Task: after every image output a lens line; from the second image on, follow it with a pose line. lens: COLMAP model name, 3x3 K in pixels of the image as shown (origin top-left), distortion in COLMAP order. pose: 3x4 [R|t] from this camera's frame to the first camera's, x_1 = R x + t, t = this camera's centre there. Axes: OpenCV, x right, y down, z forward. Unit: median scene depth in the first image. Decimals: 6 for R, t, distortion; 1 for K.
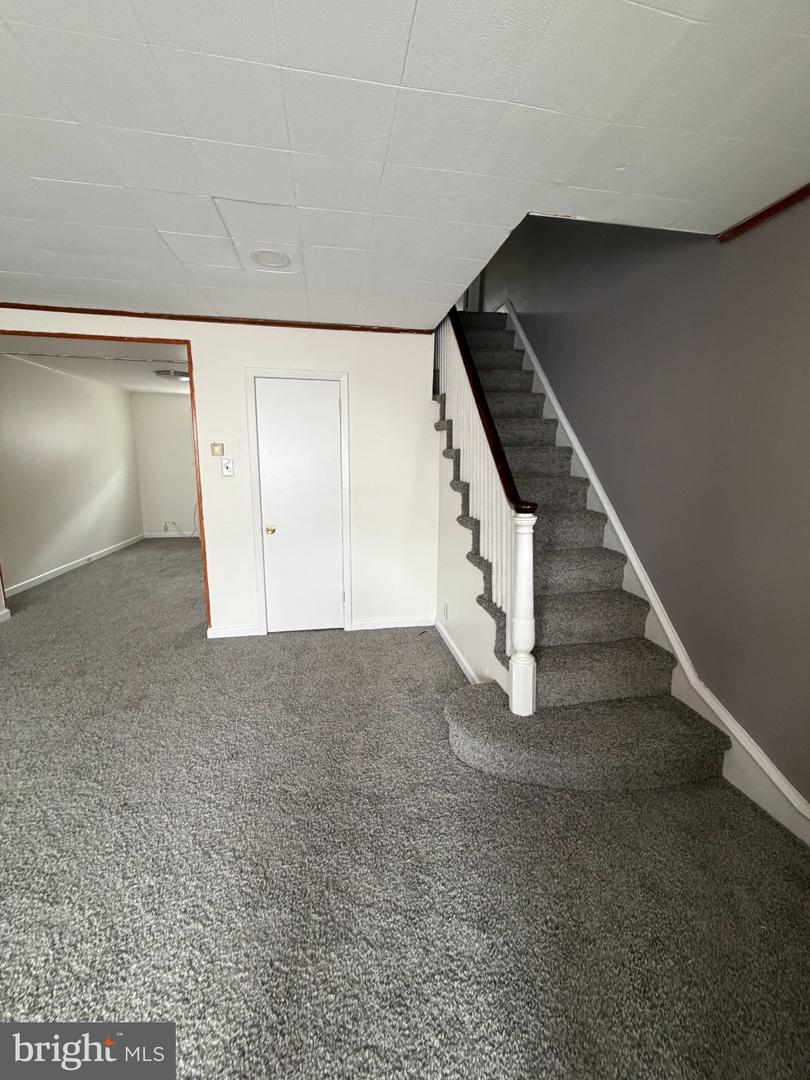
lens RADIAL K [[434.5, 0, 405.3], [0, 434.5, 534.0], [0, 0, 1]] dist [0.002829, 0.000618]
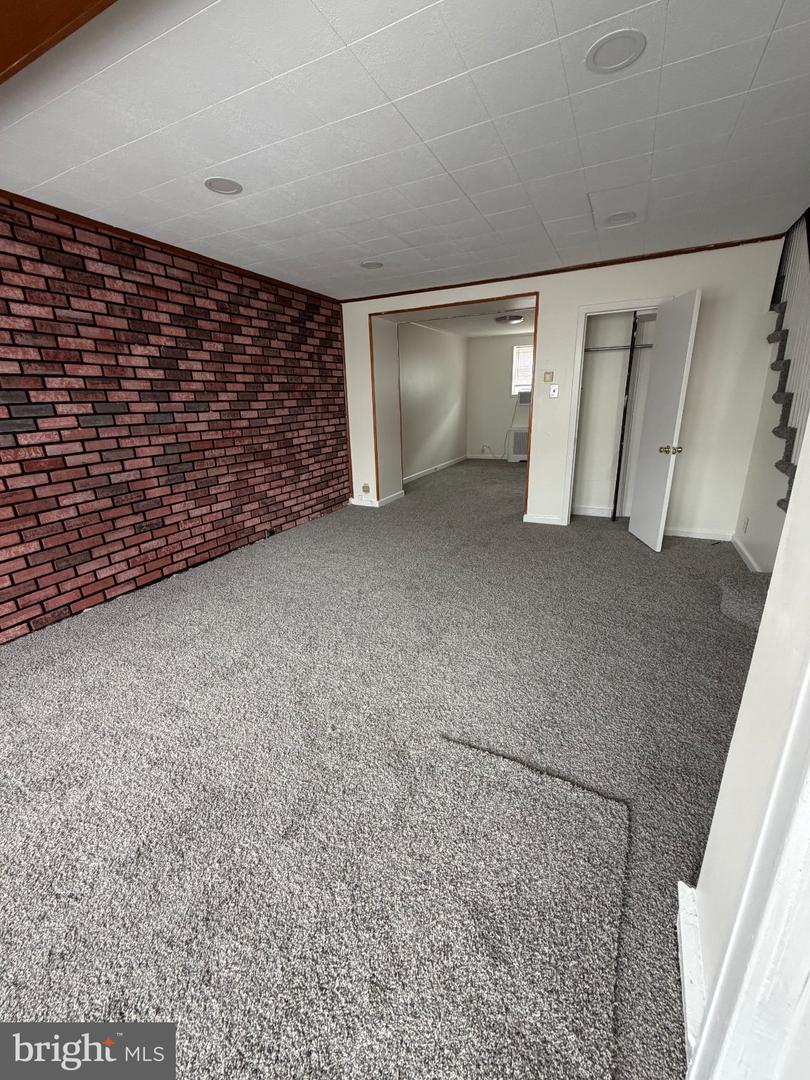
lens RADIAL K [[434.5, 0, 404.9], [0, 434.5, 536.3], [0, 0, 1]] dist [0.002829, 0.000618]
pose [[0.805192, 0.146028, -0.574753, 0.042521], [-0.063858, 0.984922, 0.160780, 0.096067], [0.589566, -0.092757, 0.802377, -0.350296]]
